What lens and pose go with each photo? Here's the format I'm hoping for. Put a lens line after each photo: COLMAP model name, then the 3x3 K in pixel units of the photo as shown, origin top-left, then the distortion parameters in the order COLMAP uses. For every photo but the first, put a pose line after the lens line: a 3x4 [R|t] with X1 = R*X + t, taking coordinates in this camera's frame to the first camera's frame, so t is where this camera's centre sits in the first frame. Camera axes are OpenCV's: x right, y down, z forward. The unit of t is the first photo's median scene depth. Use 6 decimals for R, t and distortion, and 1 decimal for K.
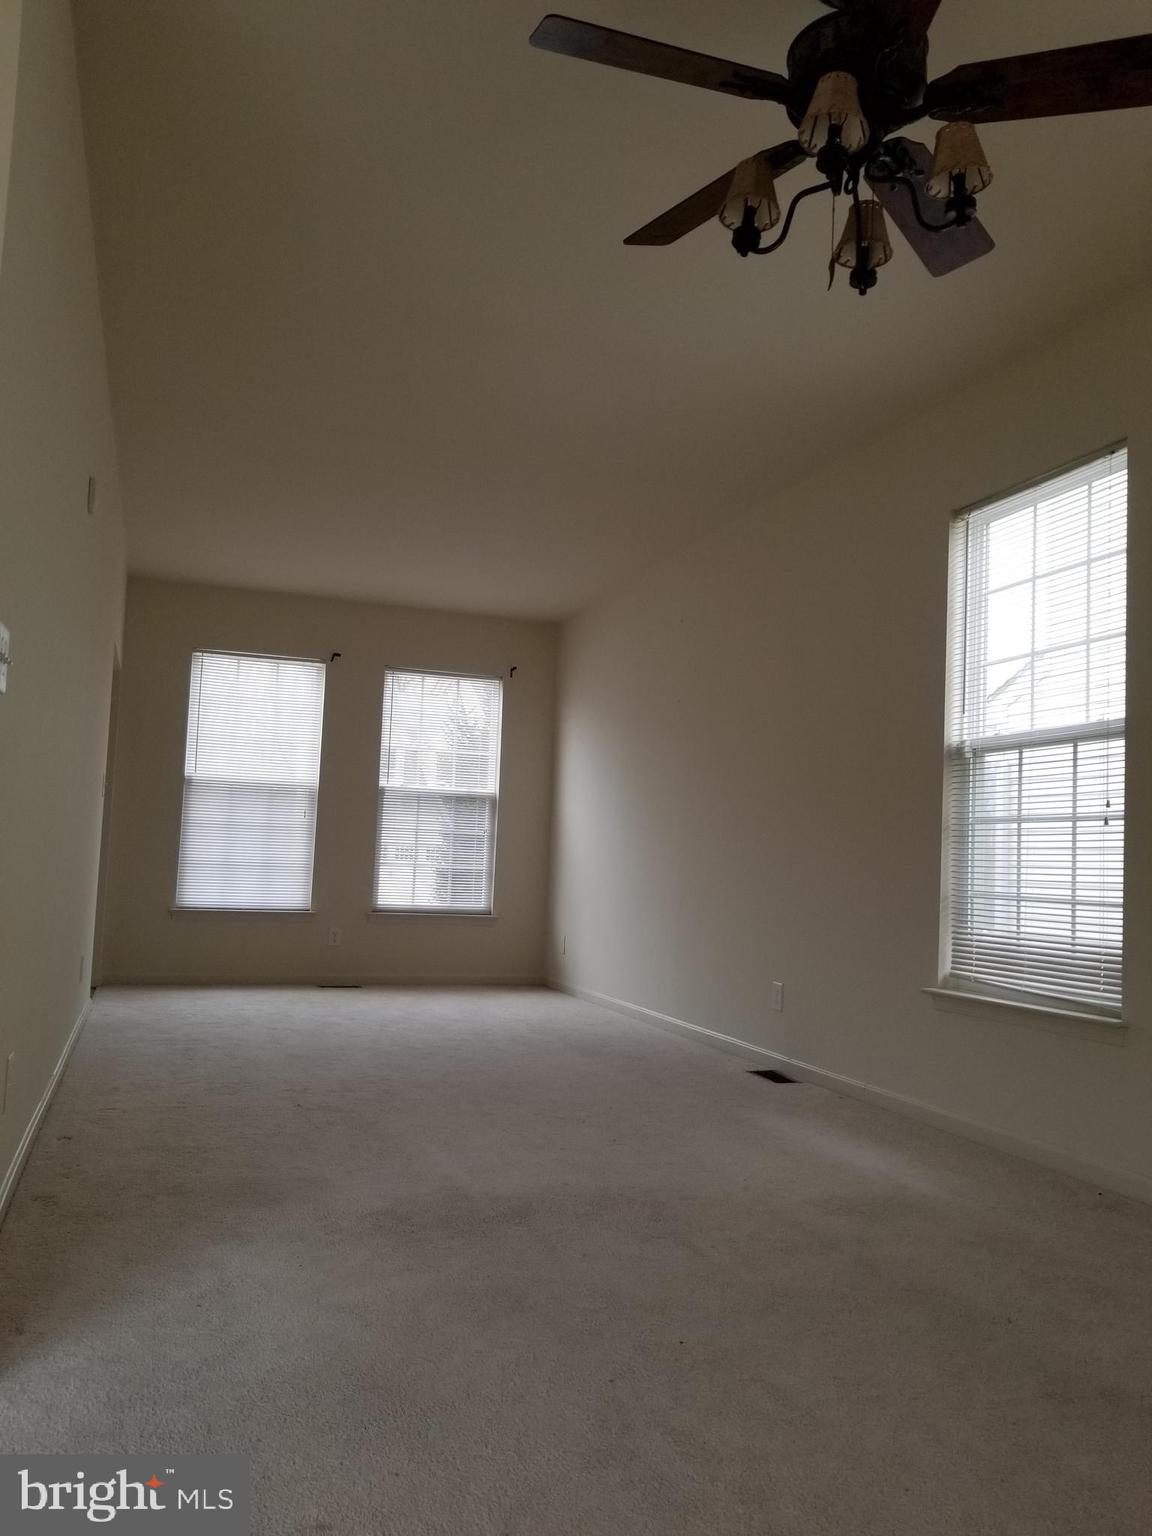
lens RADIAL K [[1194.5, 0, 576.0], [0, 1194.5, 768.0], [0, 0, 1]] dist [0.114243, -0.205082]
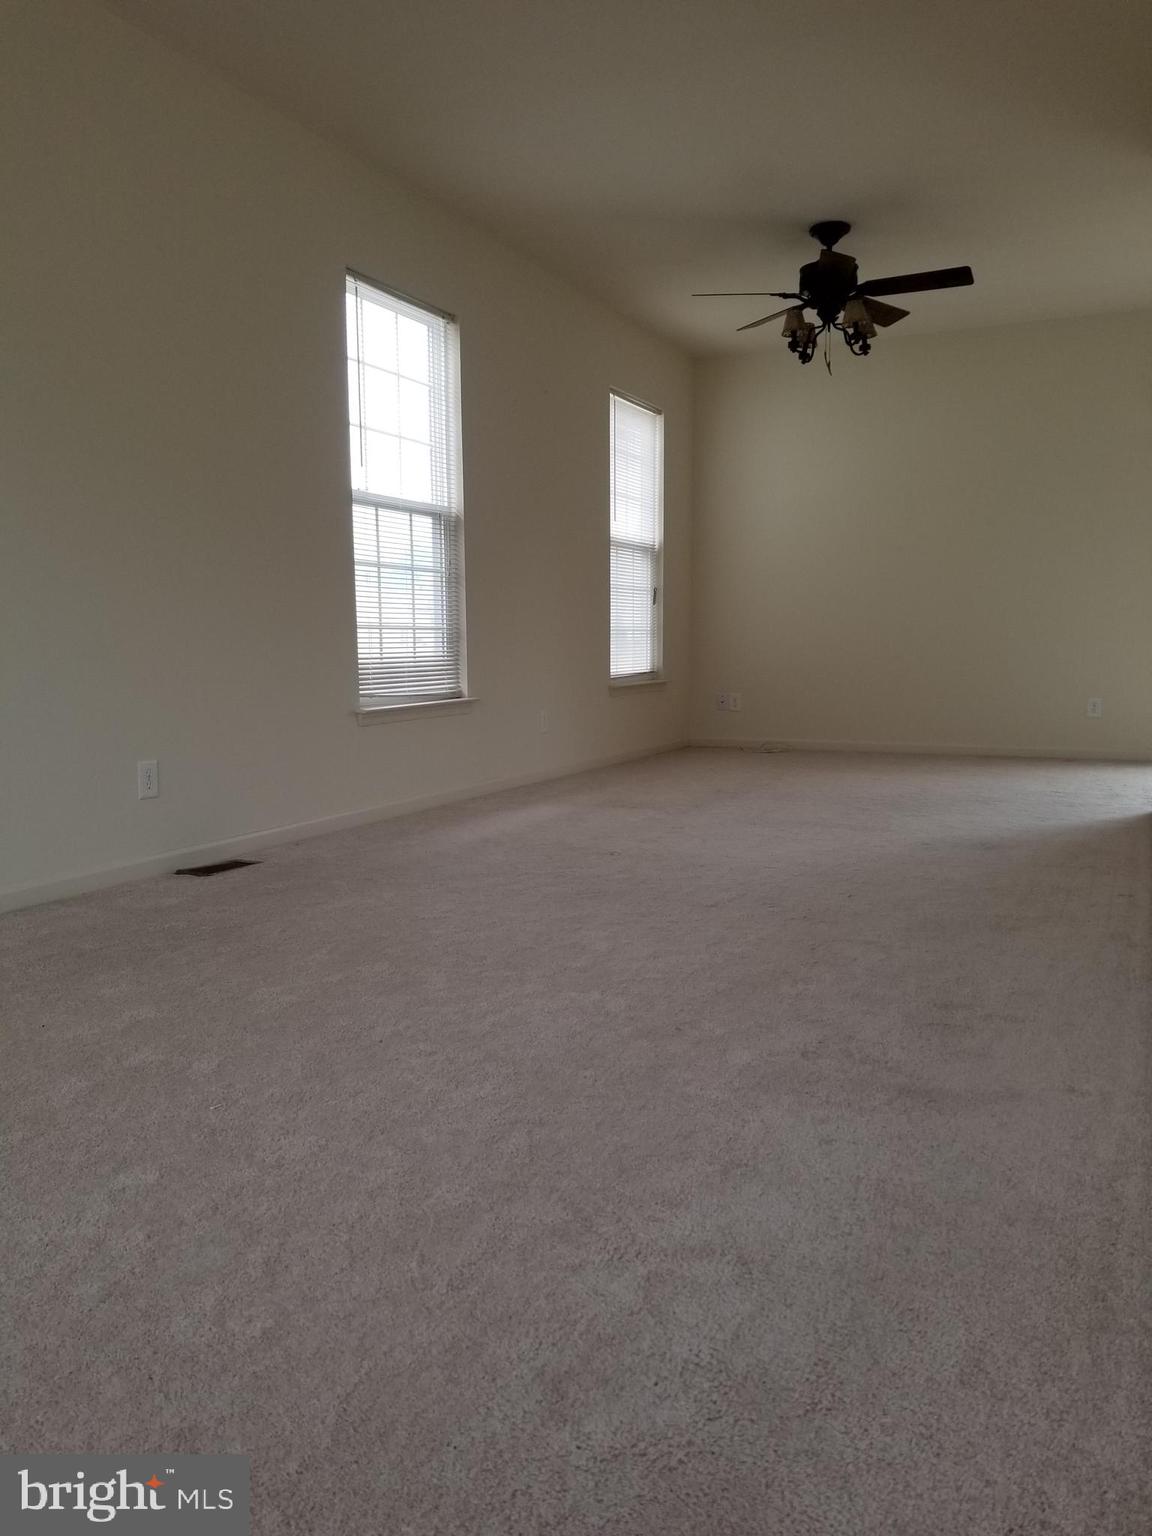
lens RADIAL K [[1194.5, 0, 576.0], [0, 1194.5, 768.0], [0, 0, 1]] dist [0.114243, -0.205082]
pose [[-0.715382, -0.123128, 0.687800, -0.701629], [-0.091117, 0.992385, 0.082884, 0.136314], [-0.692767, -0.003376, -0.721153, 1.836311]]
